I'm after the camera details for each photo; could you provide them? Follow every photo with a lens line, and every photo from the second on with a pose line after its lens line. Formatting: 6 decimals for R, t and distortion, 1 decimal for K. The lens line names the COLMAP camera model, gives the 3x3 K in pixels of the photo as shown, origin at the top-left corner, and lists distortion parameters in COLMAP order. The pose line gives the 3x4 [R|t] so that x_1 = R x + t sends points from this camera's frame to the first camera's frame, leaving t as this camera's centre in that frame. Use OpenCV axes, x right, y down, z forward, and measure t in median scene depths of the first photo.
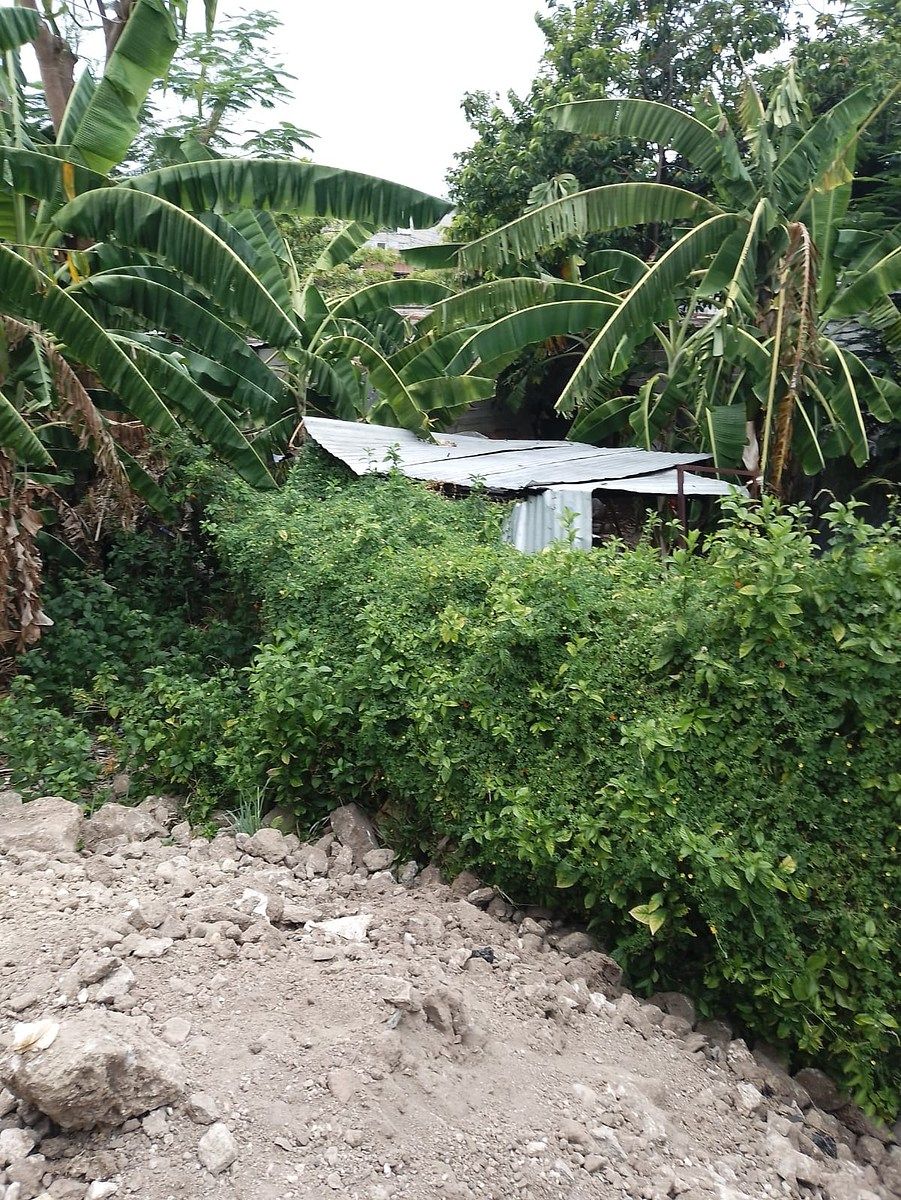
lens RADIAL K [[885.2, 0, 444.3], [0, 885.2, 597.3], [0, 0, 1]] dist [0.109620, -0.170961]
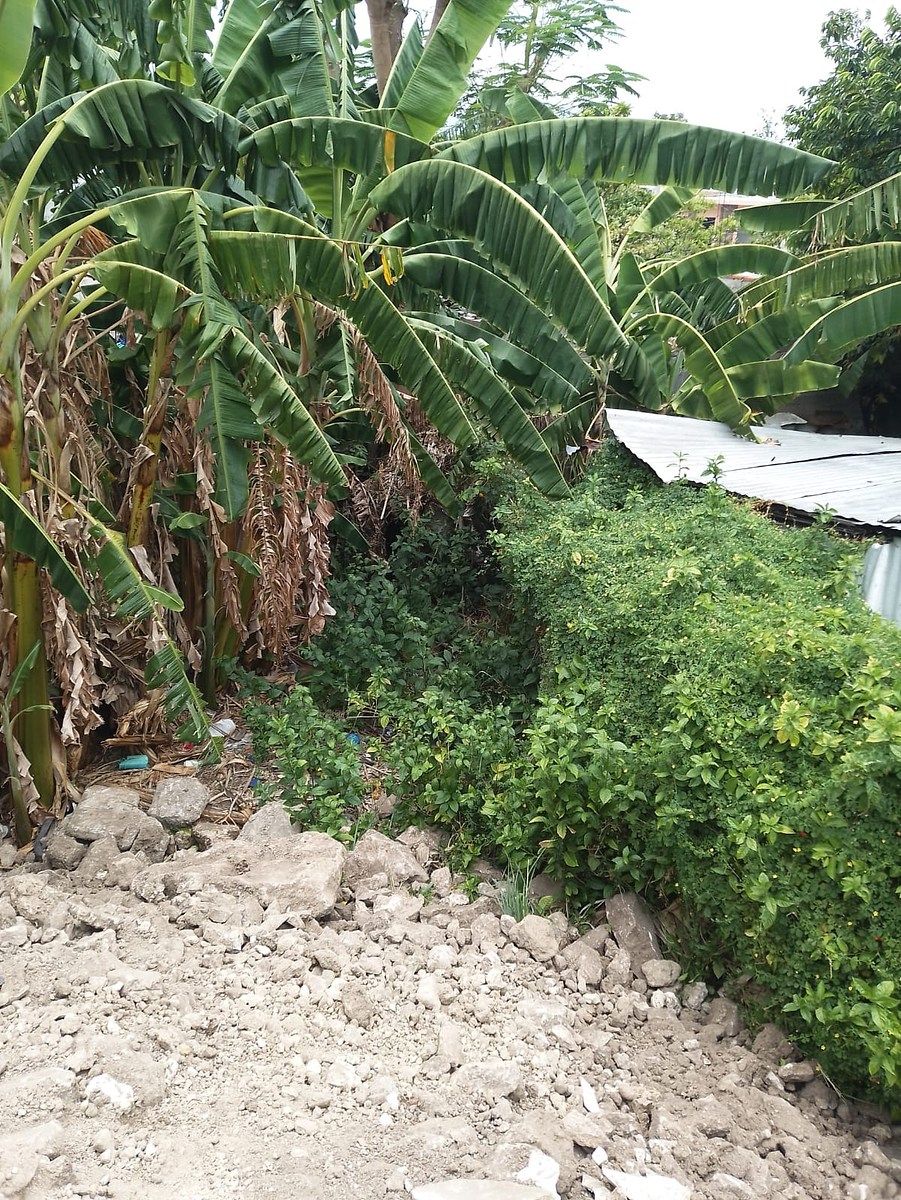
lens RADIAL K [[839.8, 0, 432.8], [0, 839.8, 582.7], [0, 0, 1]] dist [0.092521, -0.108146]
pose [[0.951010, 0.110932, -0.288572, -0.068682], [-0.091722, 0.992622, 0.079304, -0.093502], [0.295240, -0.048950, 0.954168, 0.145697]]
